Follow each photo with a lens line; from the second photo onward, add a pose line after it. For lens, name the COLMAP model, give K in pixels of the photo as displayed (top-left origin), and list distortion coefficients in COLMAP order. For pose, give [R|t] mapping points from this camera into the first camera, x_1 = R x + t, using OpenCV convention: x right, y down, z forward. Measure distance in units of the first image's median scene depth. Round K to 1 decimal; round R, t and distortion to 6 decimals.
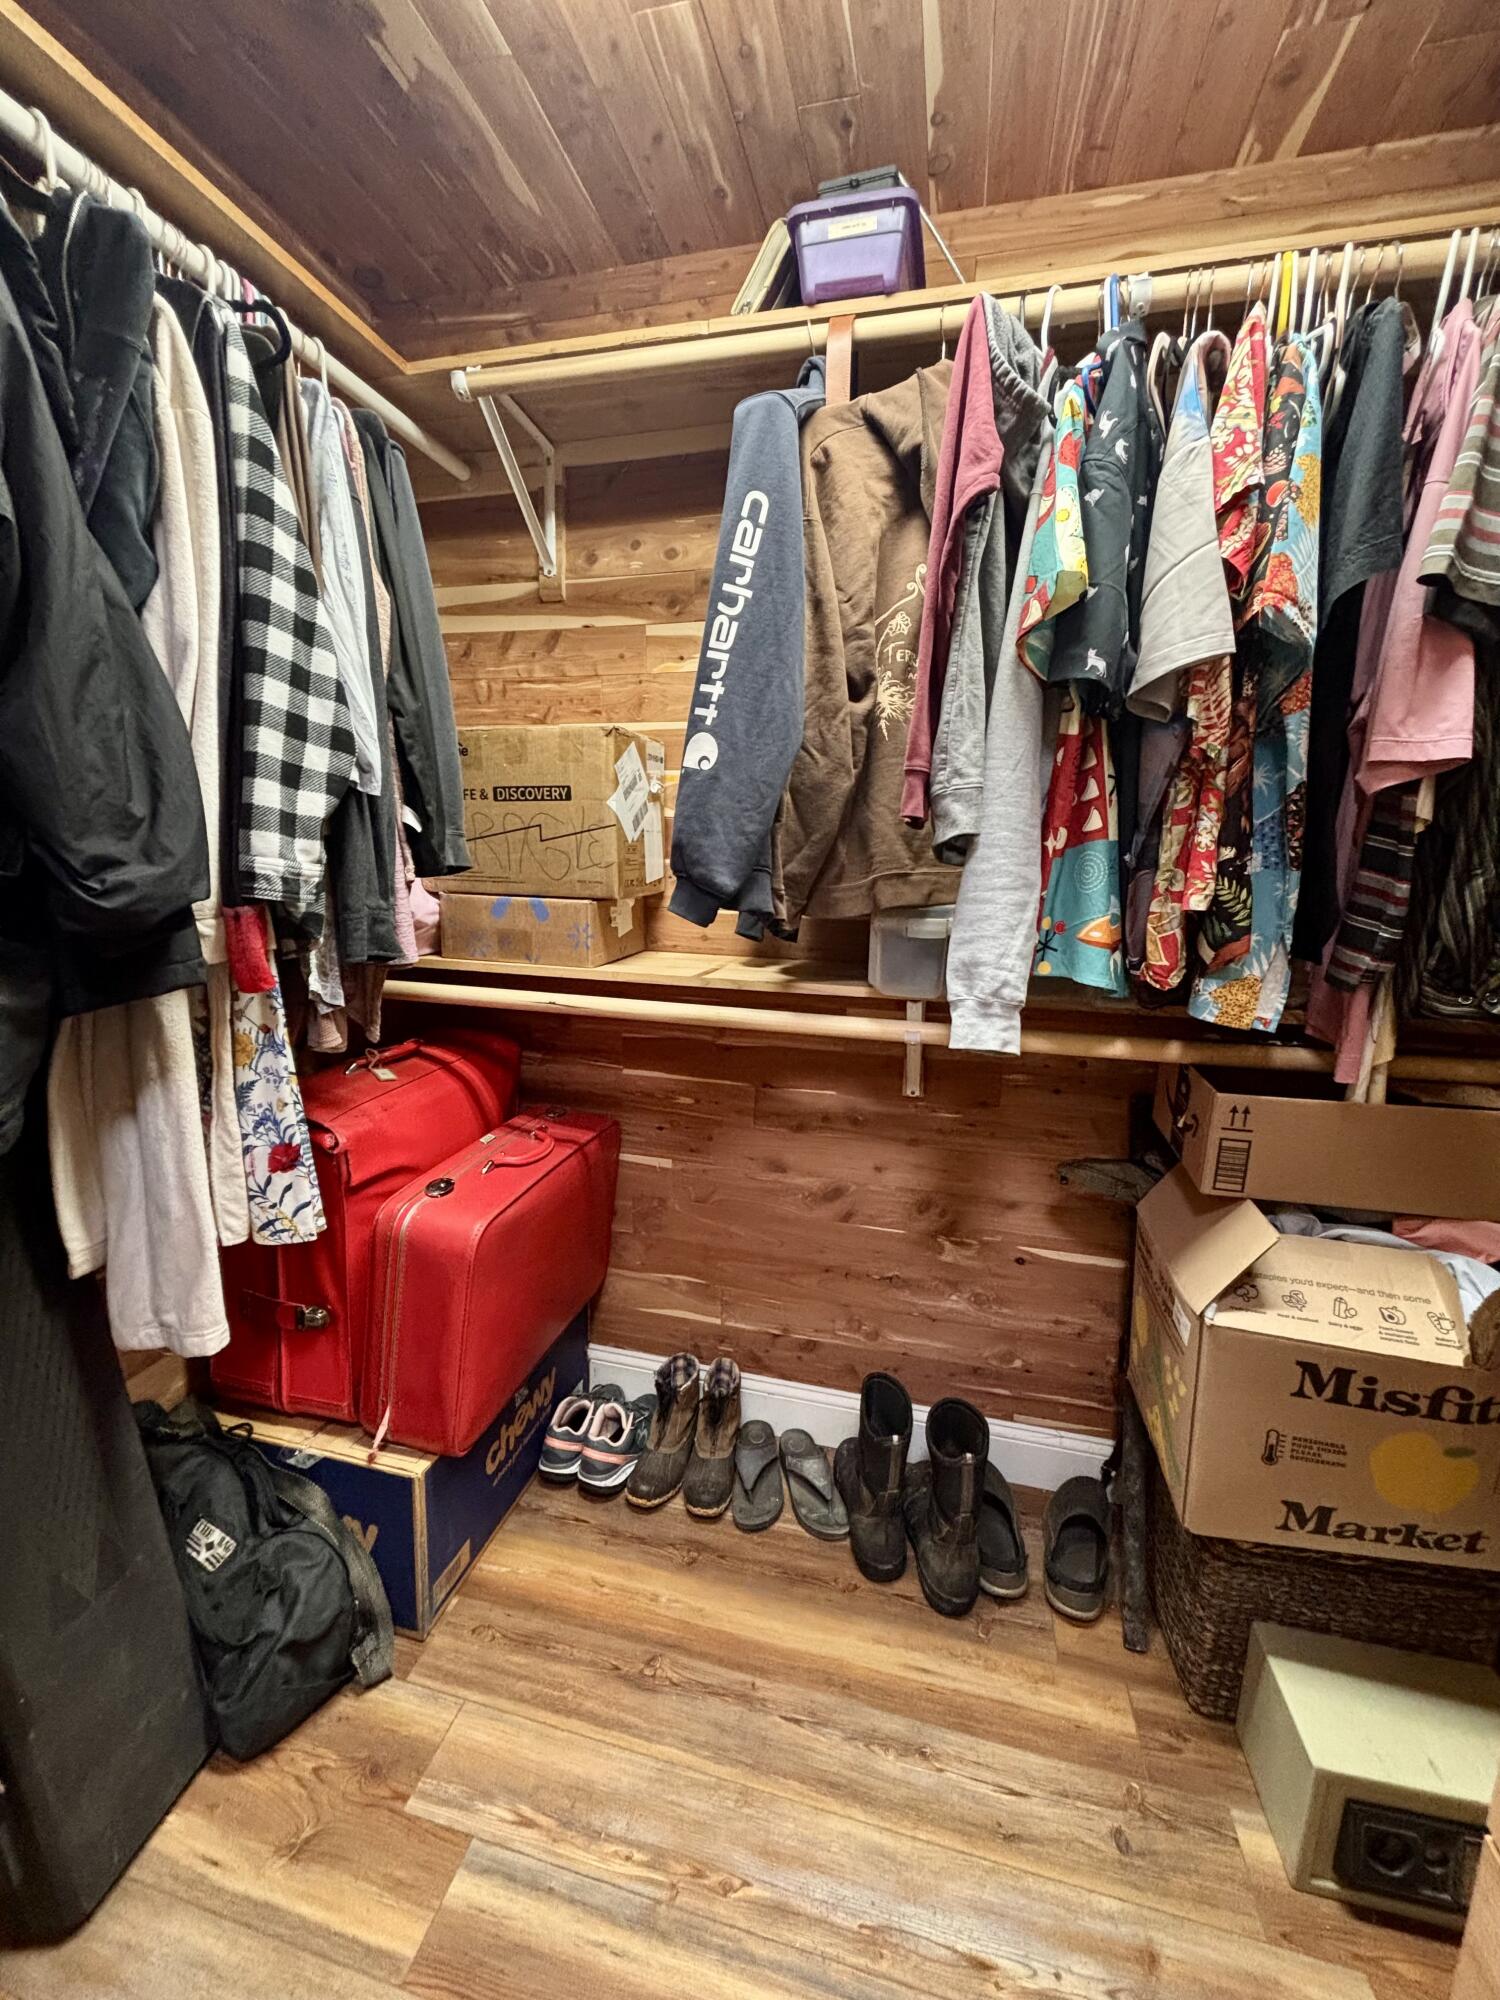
lens RADIAL K [[800.1, 0, 754.4], [0, 800.1, 997.0], [0, 0, 1]] dist [0.001643, -0.000855]
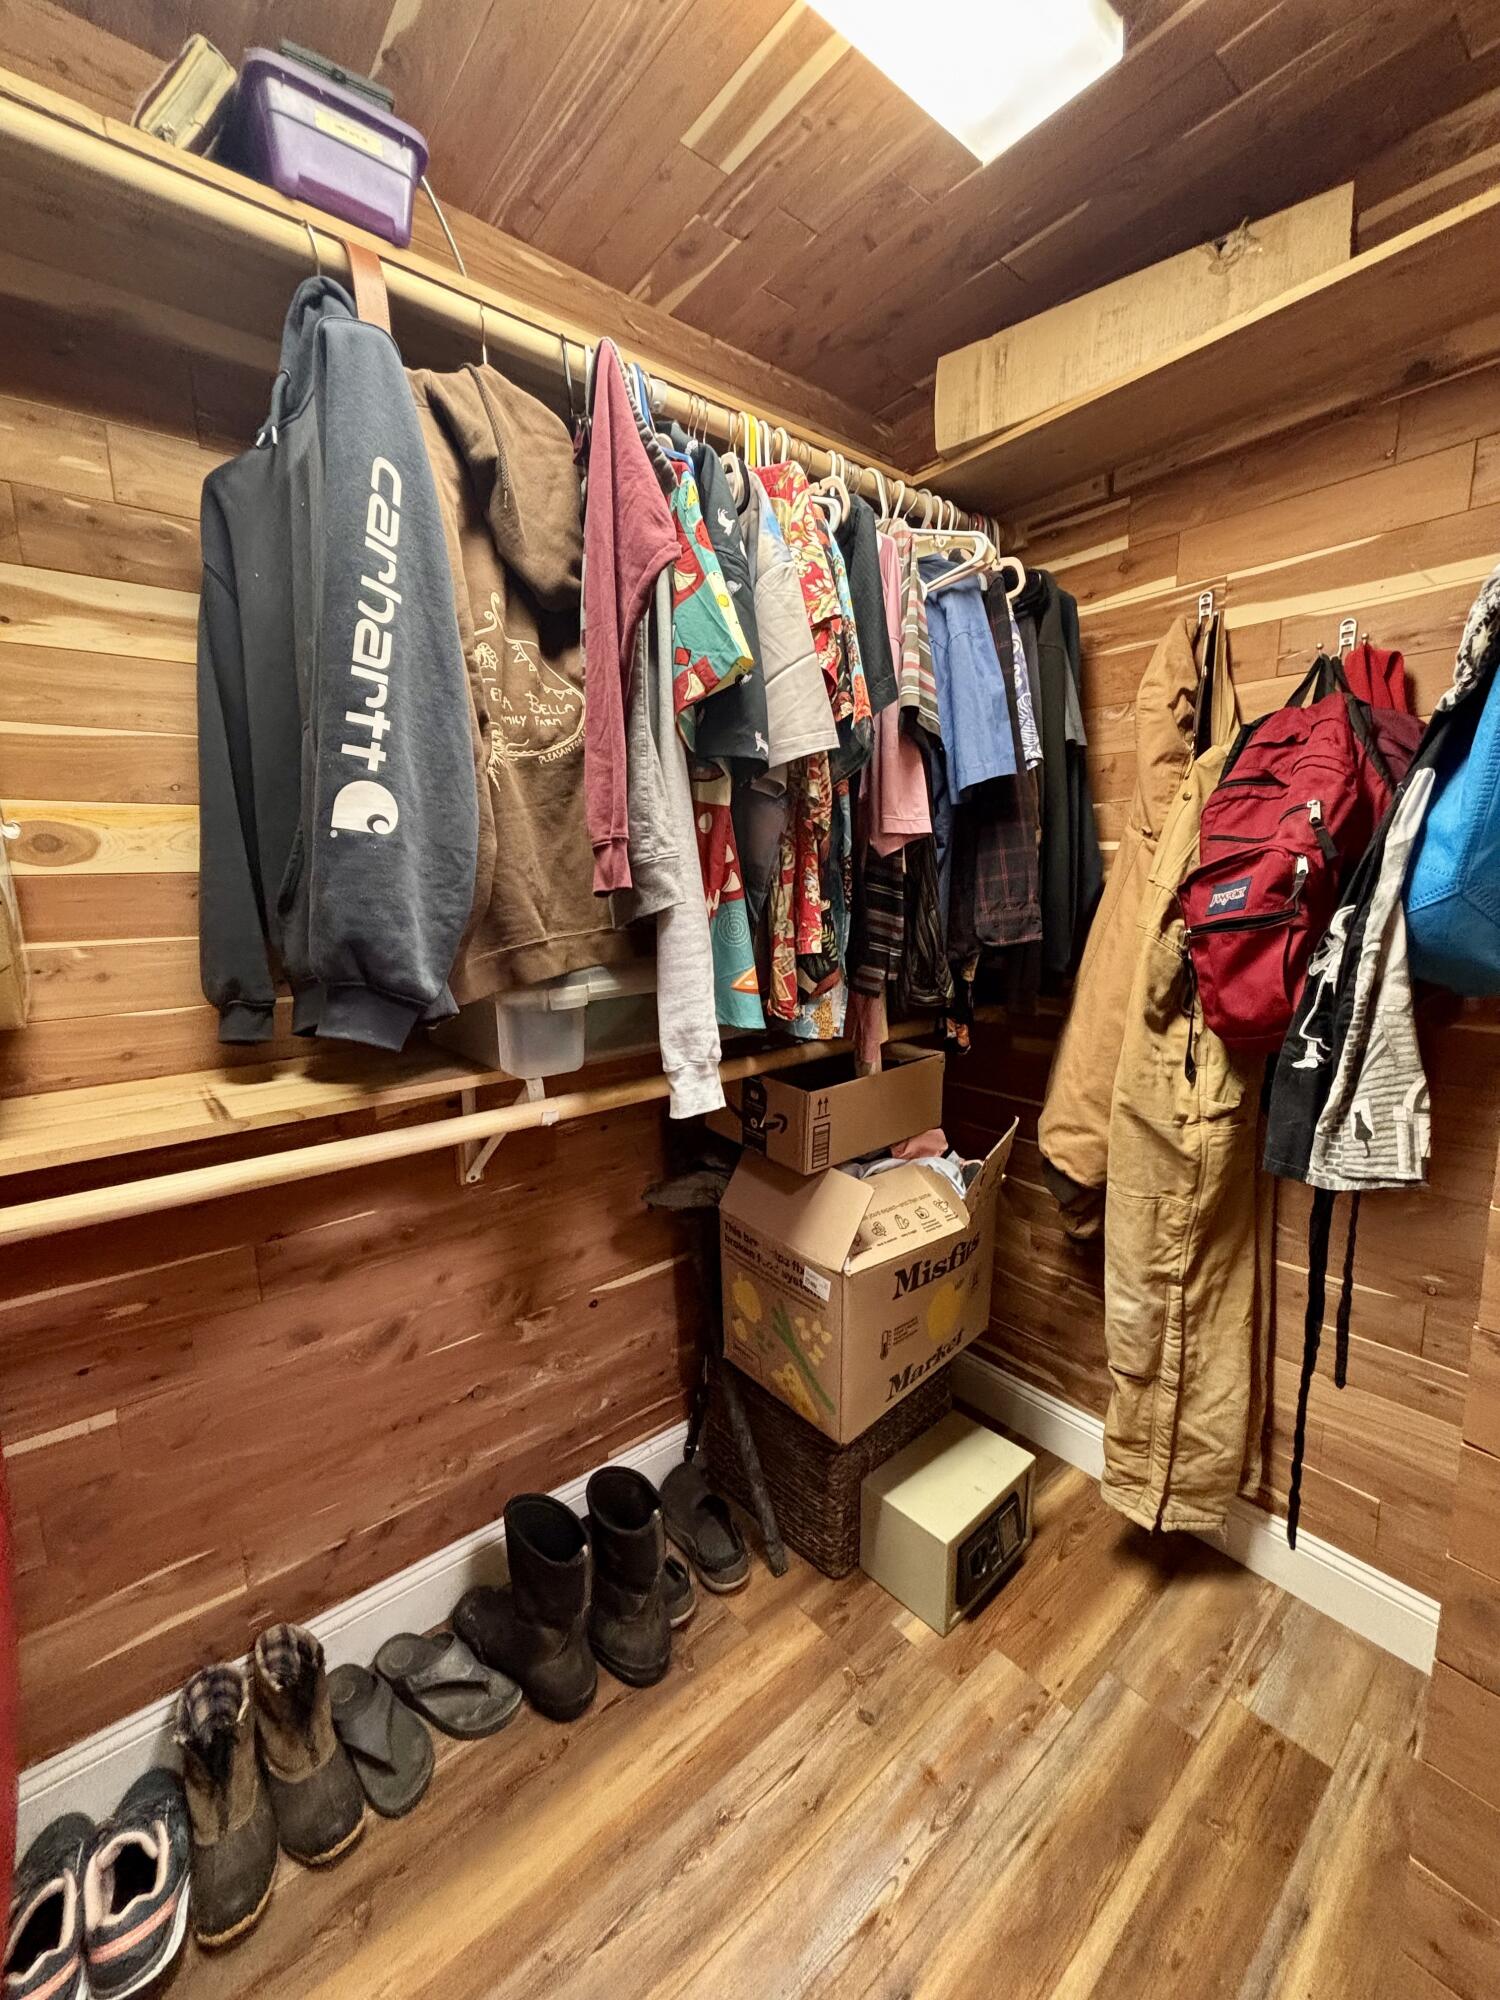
lens RADIAL K [[800.1, 0, 754.4], [0, 800.1, 997.0], [0, 0, 1]] dist [0.001643, -0.000855]
pose [[0.592120, -0.163345, 0.789121, -0.415750], [0.170315, 0.982487, 0.075575, -0.132579], [-0.787646, 0.089649, 0.609570, 0.301768]]
